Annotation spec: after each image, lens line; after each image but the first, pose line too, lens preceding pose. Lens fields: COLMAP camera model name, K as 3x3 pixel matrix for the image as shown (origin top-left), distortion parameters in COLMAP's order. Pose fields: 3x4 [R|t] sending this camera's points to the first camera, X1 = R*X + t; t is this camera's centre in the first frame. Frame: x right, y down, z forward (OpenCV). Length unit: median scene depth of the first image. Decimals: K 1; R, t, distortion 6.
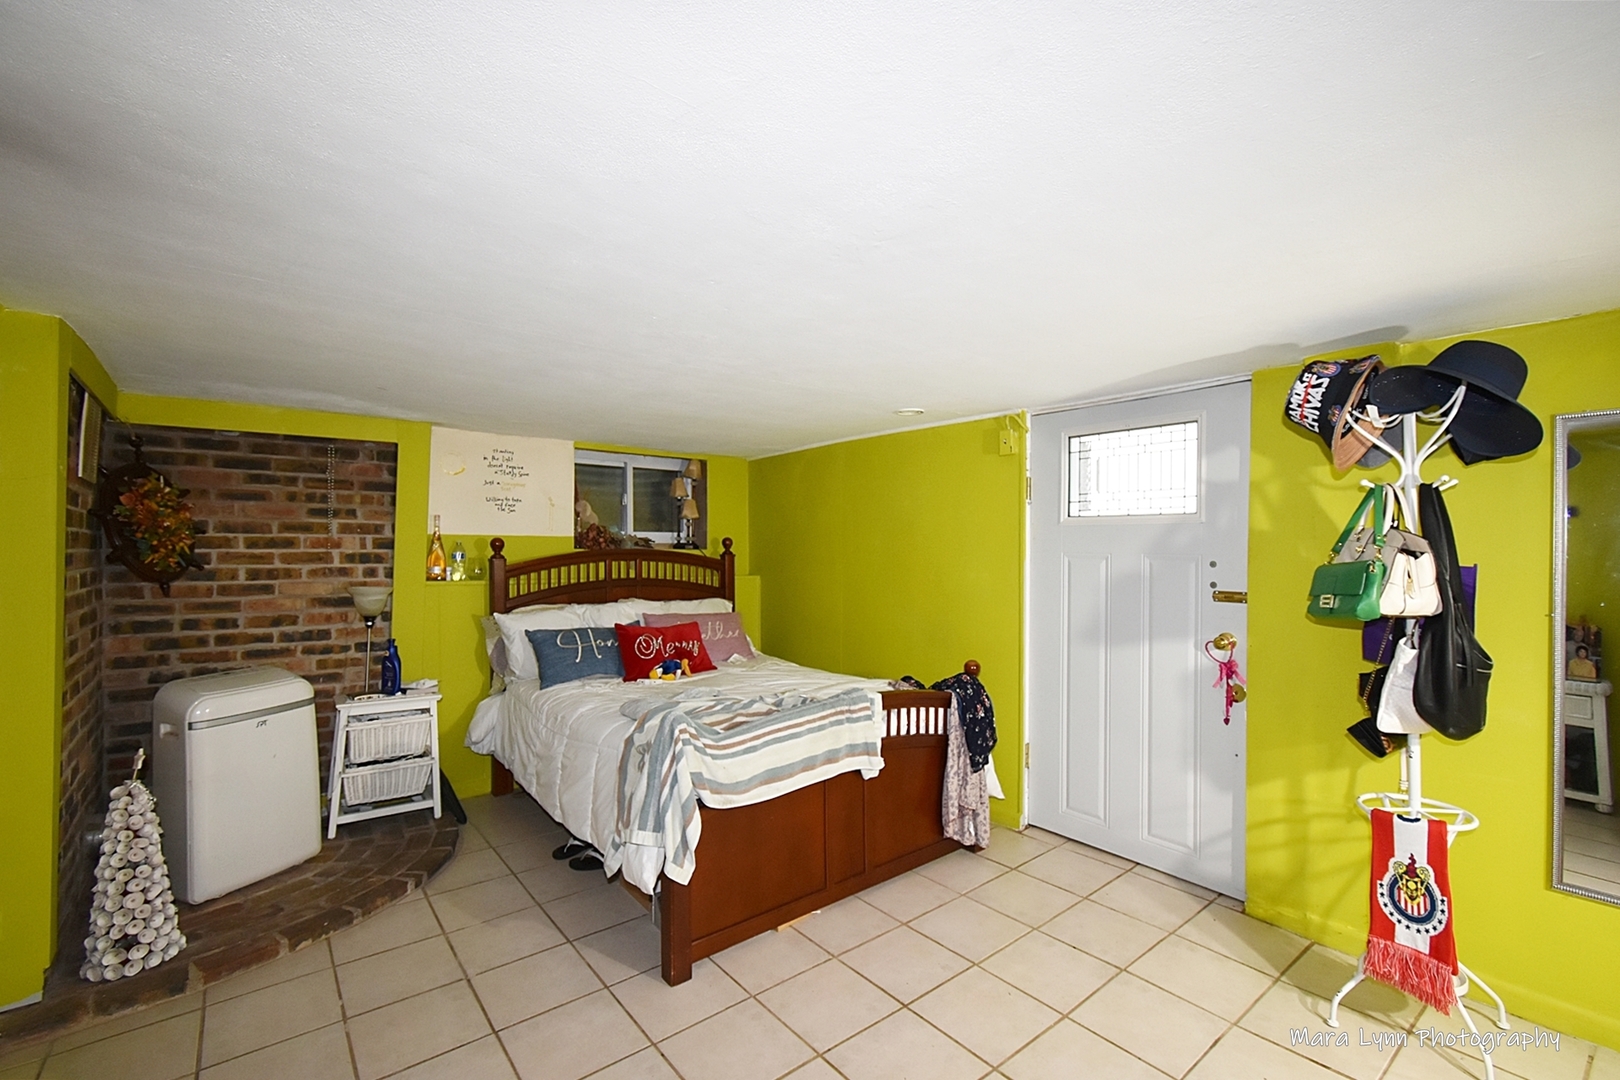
lens RADIAL K [[705.4, 0, 813.2], [0, 705.4, 553.1], [0, 0, 1]] dist [0.000849, 0.000049]
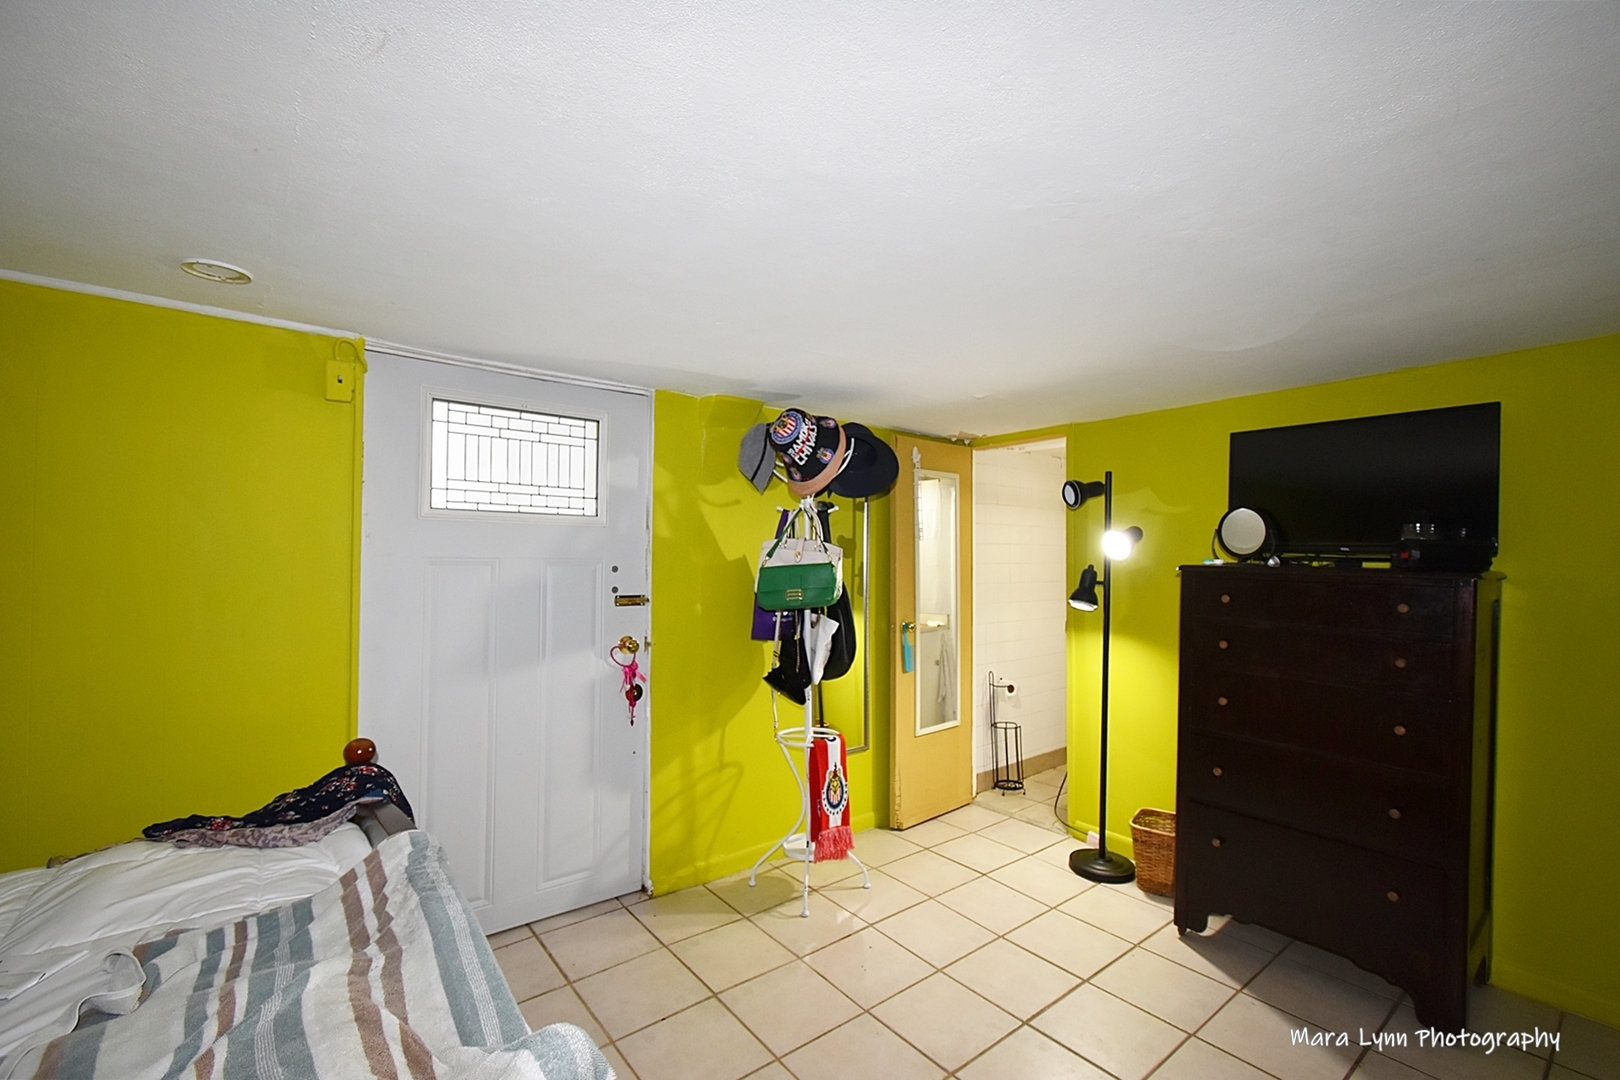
lens RADIAL K [[705.4, 0, 813.2], [0, 705.4, 553.1], [0, 0, 1]] dist [0.000849, 0.000049]
pose [[0.008066, 0.007749, 0.999937, -0.446811], [0.002004, 0.999968, -0.007766, 0.001773], [-0.999965, 0.002067, 0.008050, 0.741501]]
